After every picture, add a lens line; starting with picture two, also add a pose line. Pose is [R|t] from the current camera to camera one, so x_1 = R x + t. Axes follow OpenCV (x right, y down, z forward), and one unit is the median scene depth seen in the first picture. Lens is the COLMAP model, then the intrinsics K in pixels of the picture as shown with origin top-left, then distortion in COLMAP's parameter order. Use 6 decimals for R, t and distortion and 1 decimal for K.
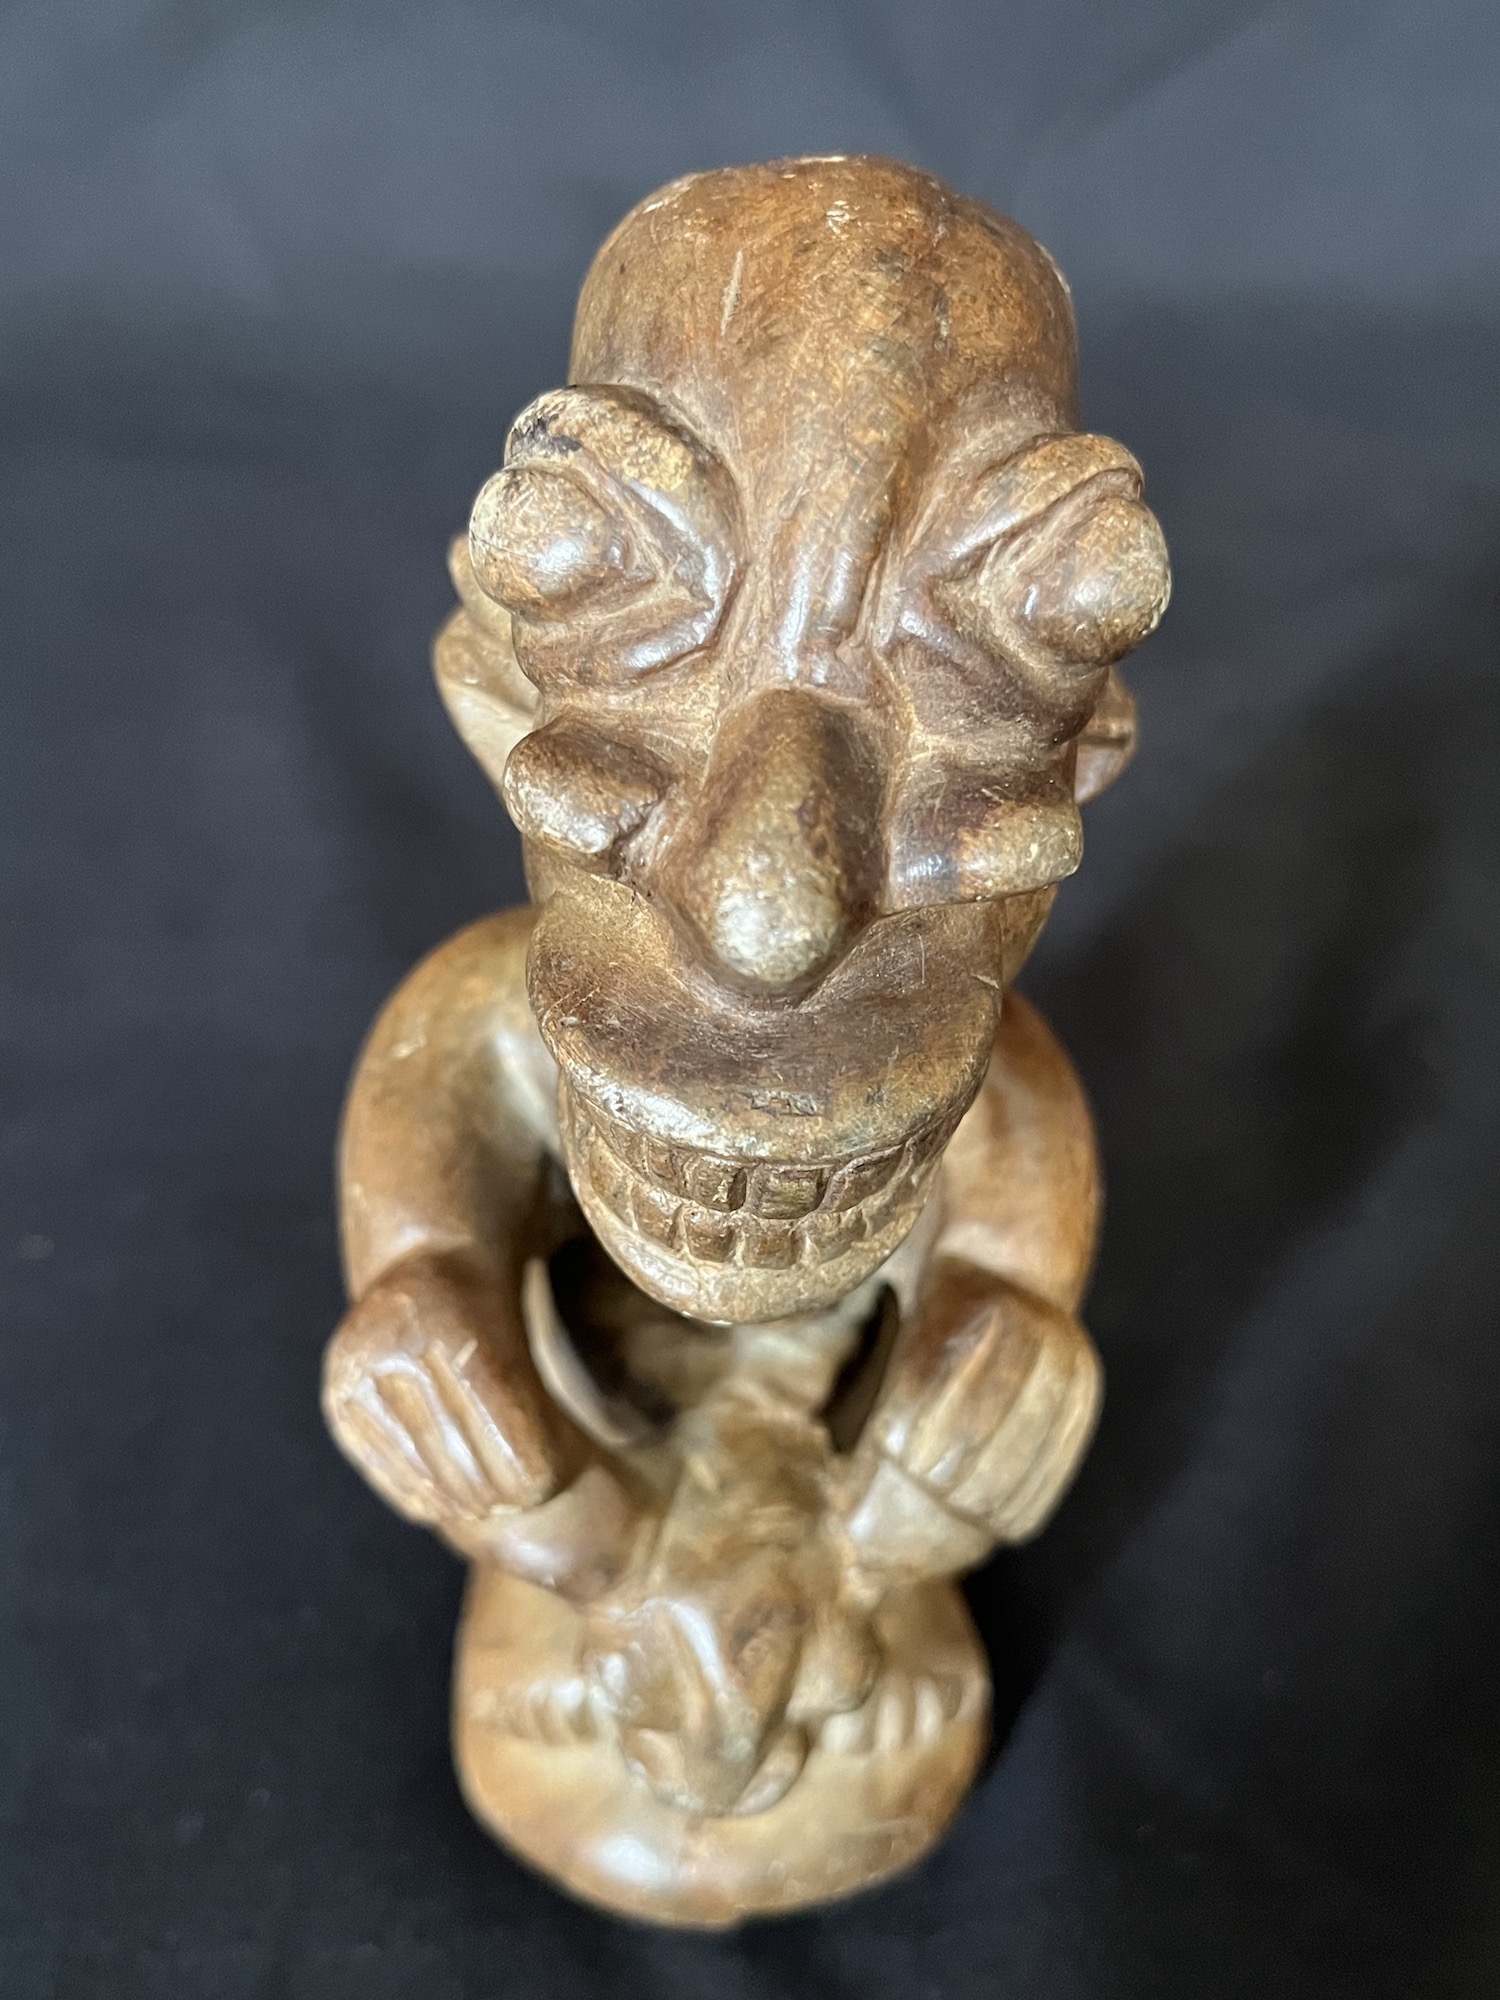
lens RADIAL K [[1929.1, 0, 735.7], [0, 1929.1, 1005.3], [0, 0, 1]] dist [0.037772, 0.000000]
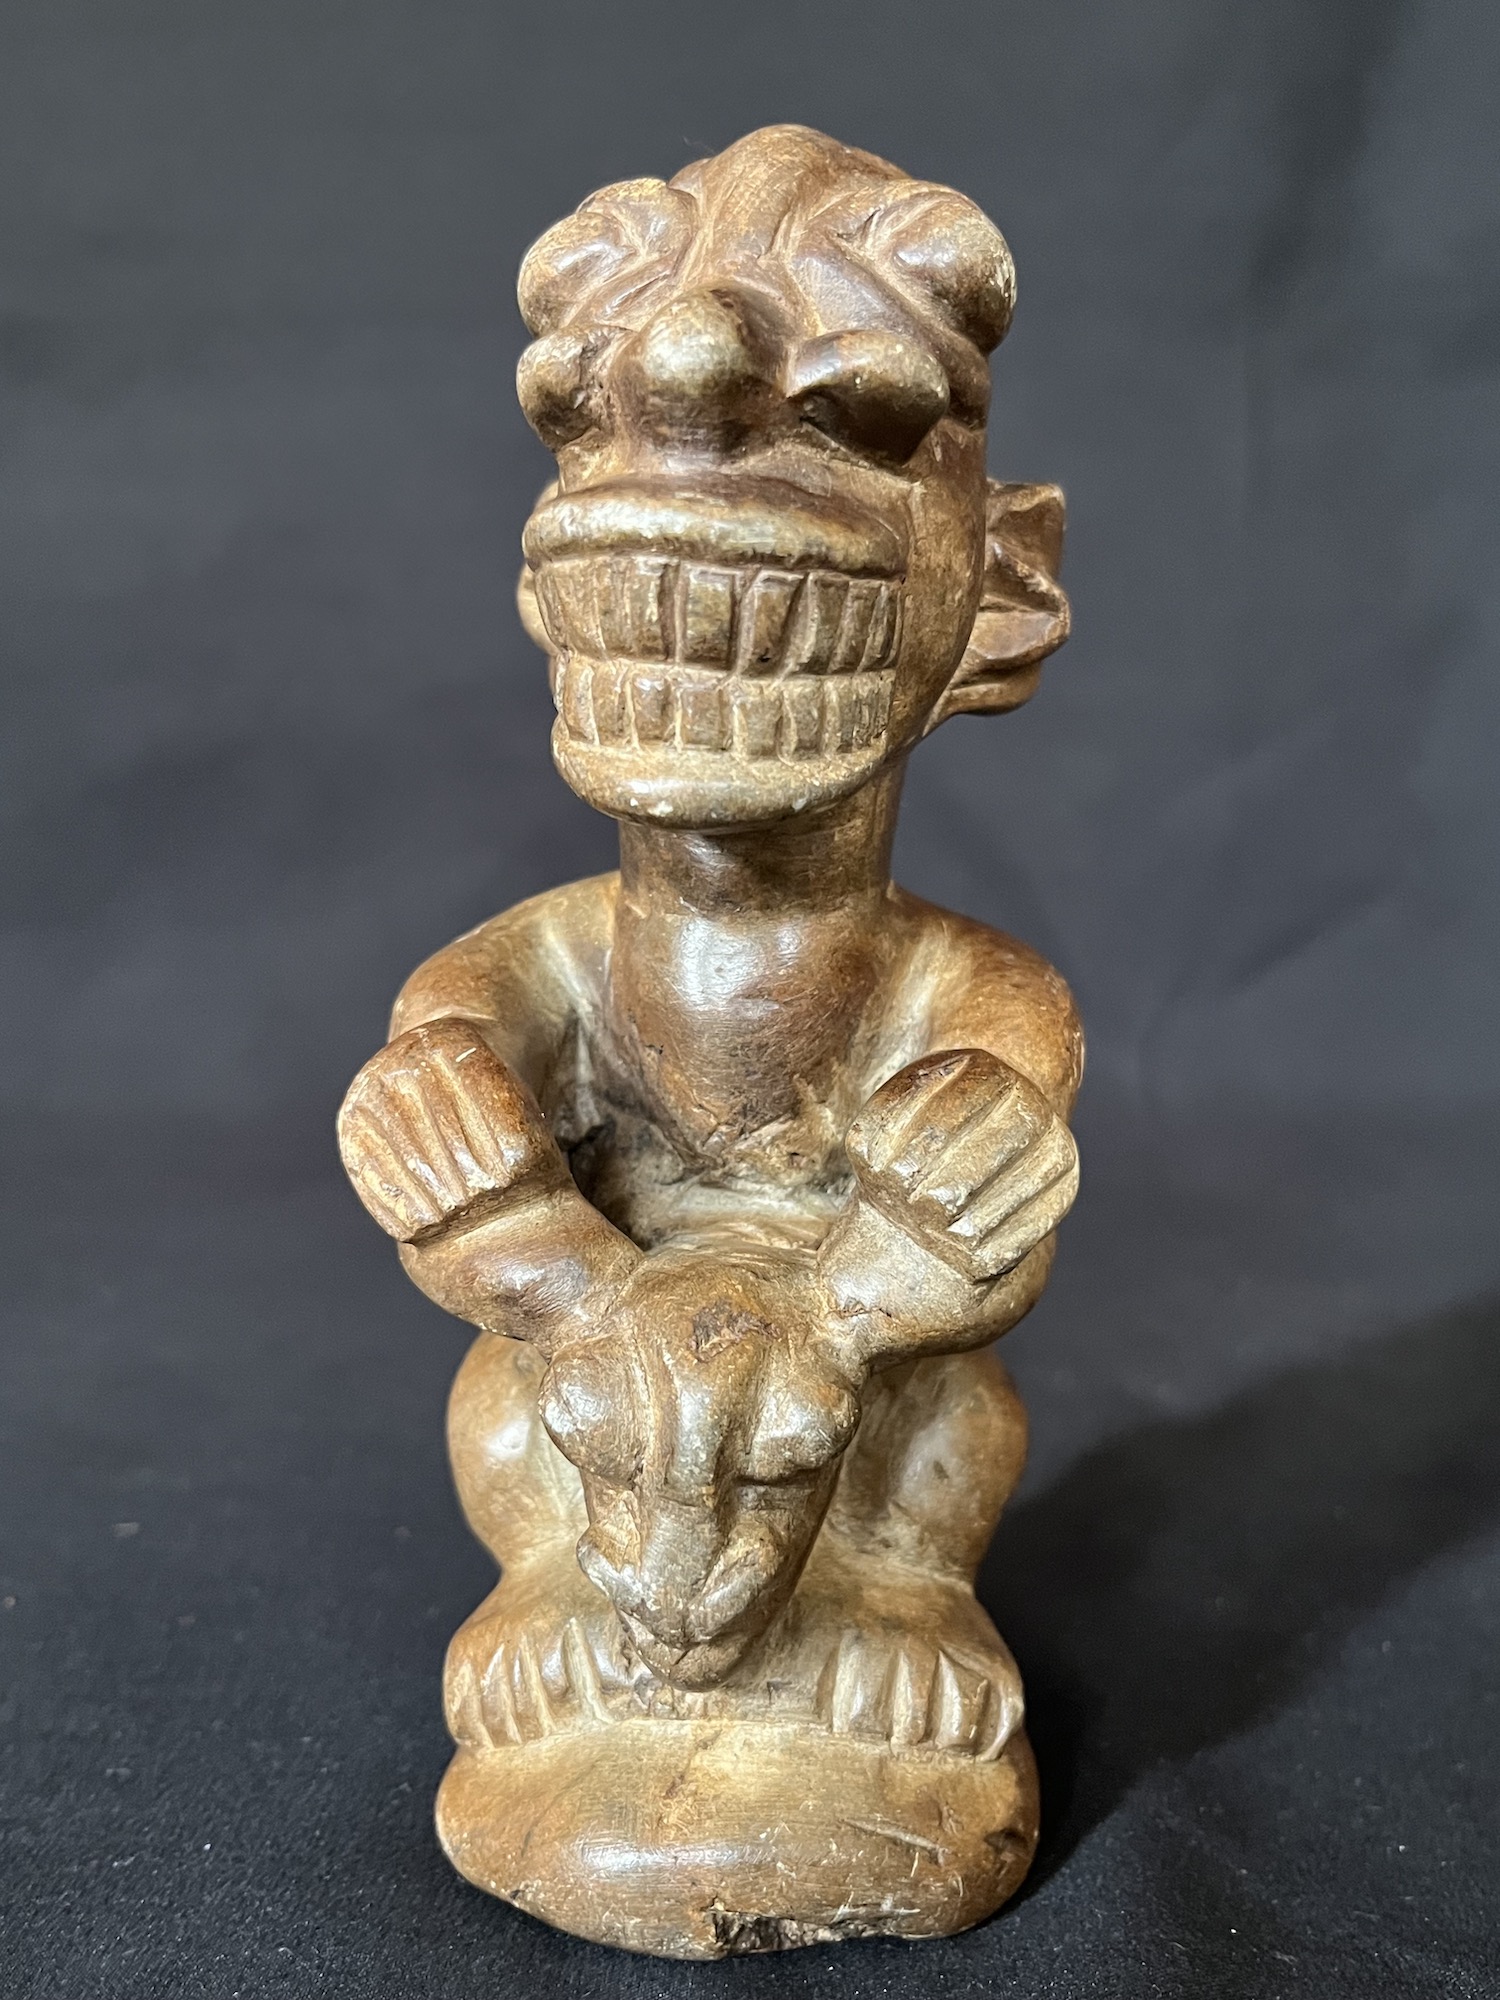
lens RADIAL K [[1929.1, 0, 756.6], [0, 1929.1, 1000.8], [0, 0, 1]] dist [0.037772, 0.000000]
pose [[0.991855, -0.017876, -0.126111, 0.214453], [-0.059208, 0.811922, -0.580756, 1.040863], [0.112773, 0.583493, 0.804250, 0.182705]]
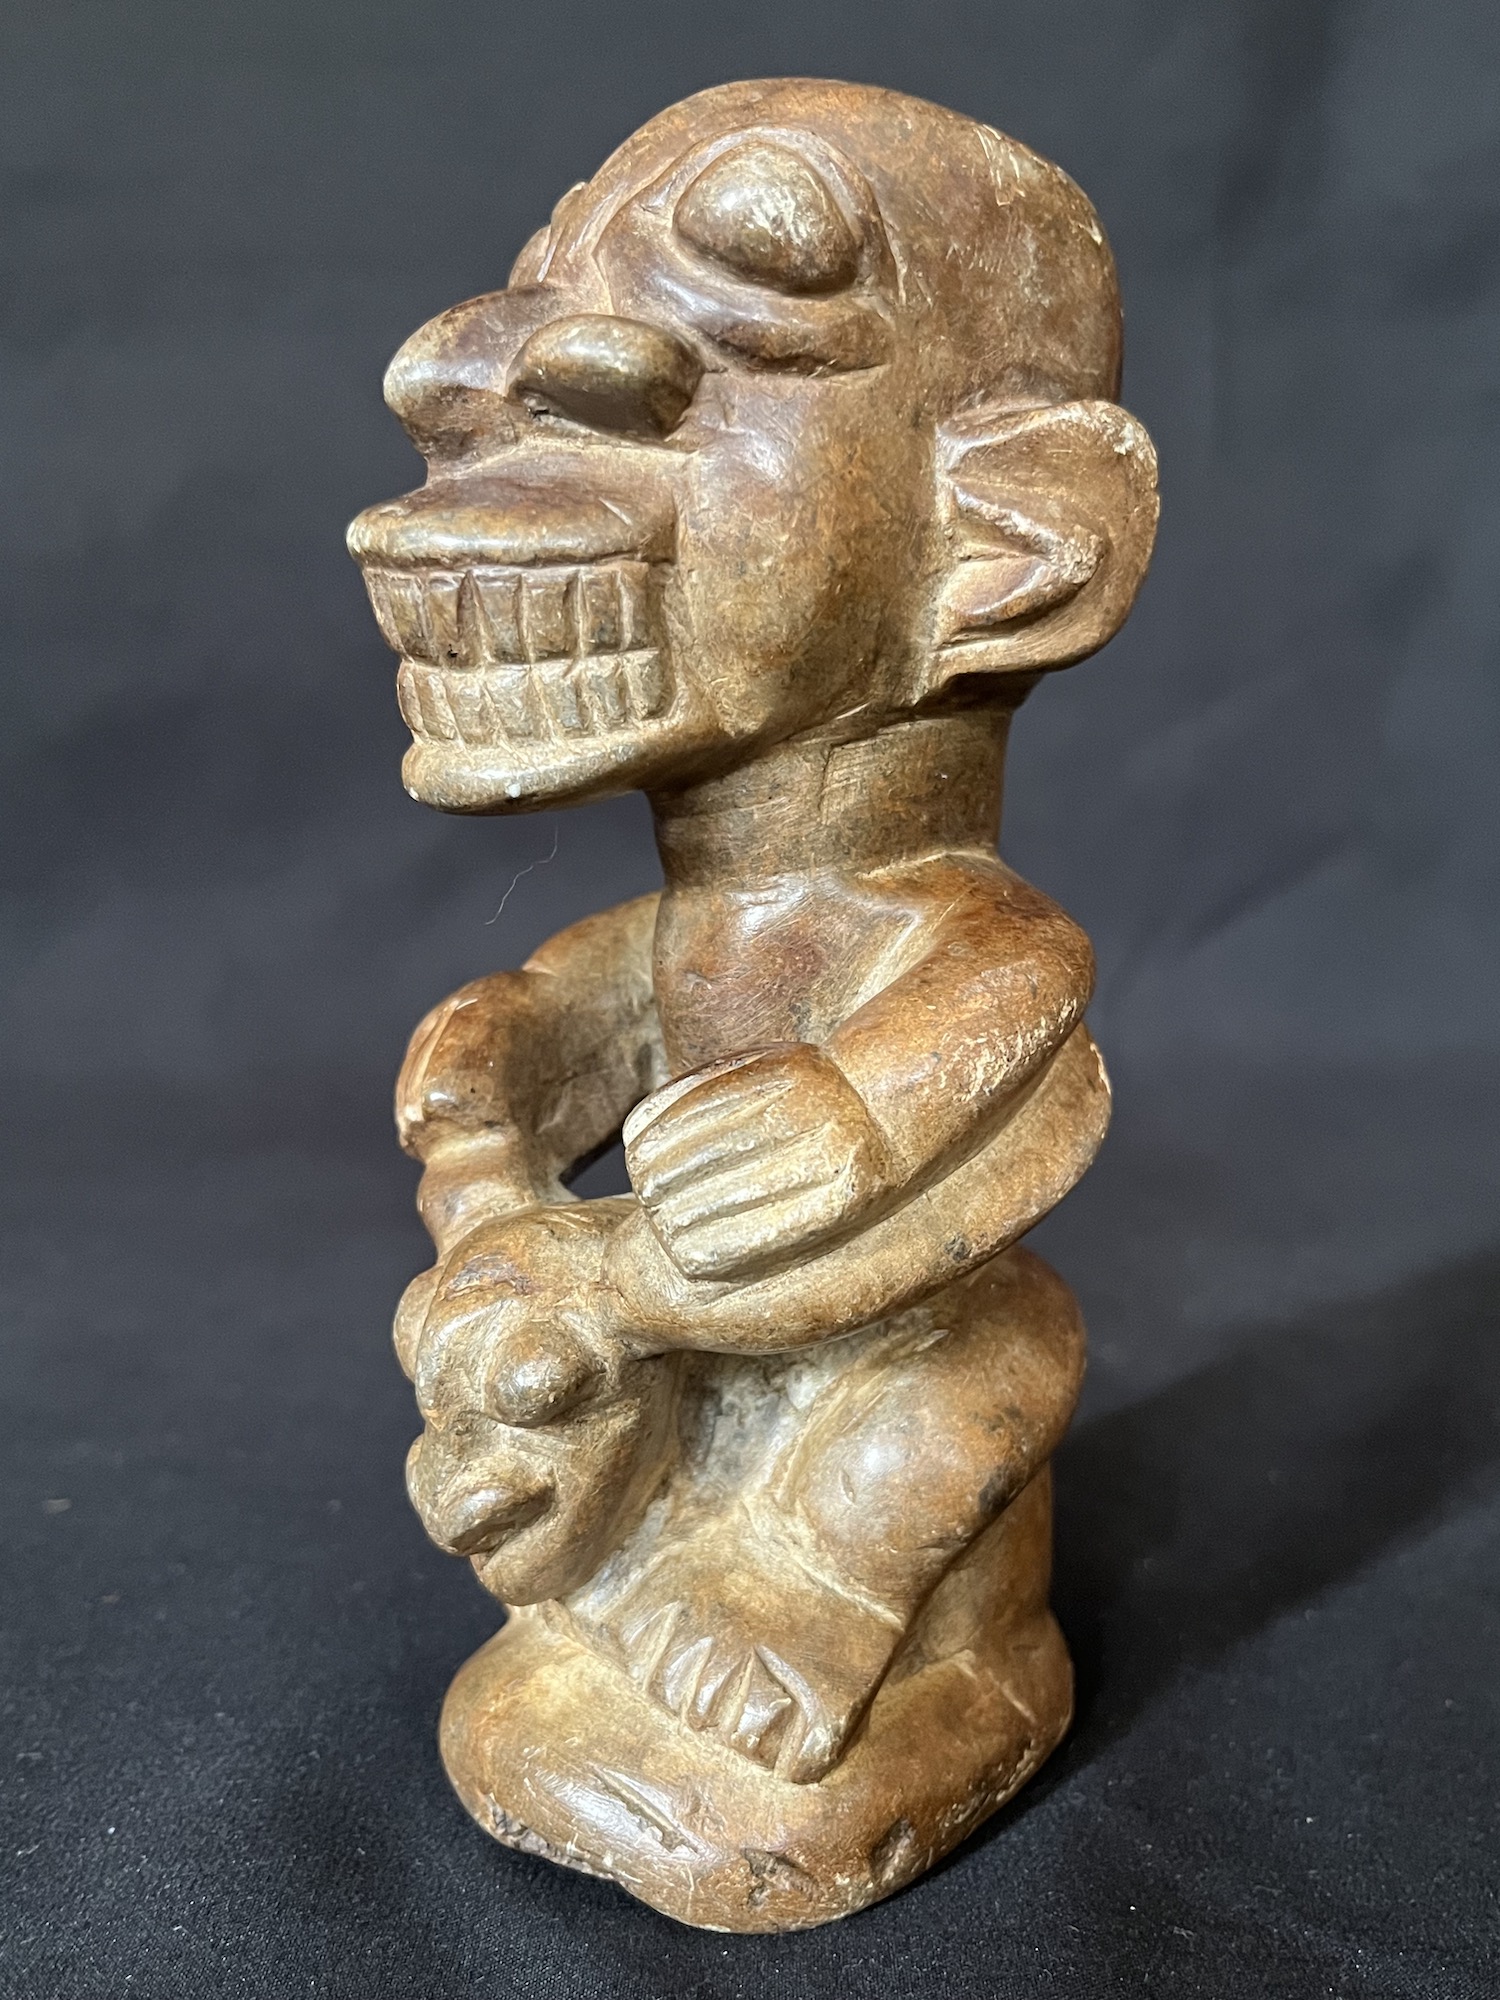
lens RADIAL K [[1929.1, 0, 747.3], [0, 1929.1, 1005.8], [0, 0, 1]] dist [0.037772, 0.000000]
pose [[0.591170, 0.065080, -0.803917, 1.276622], [-0.502067, 0.809770, -0.303648, 0.629466], [0.631226, 0.583128, 0.511386, 0.651491]]
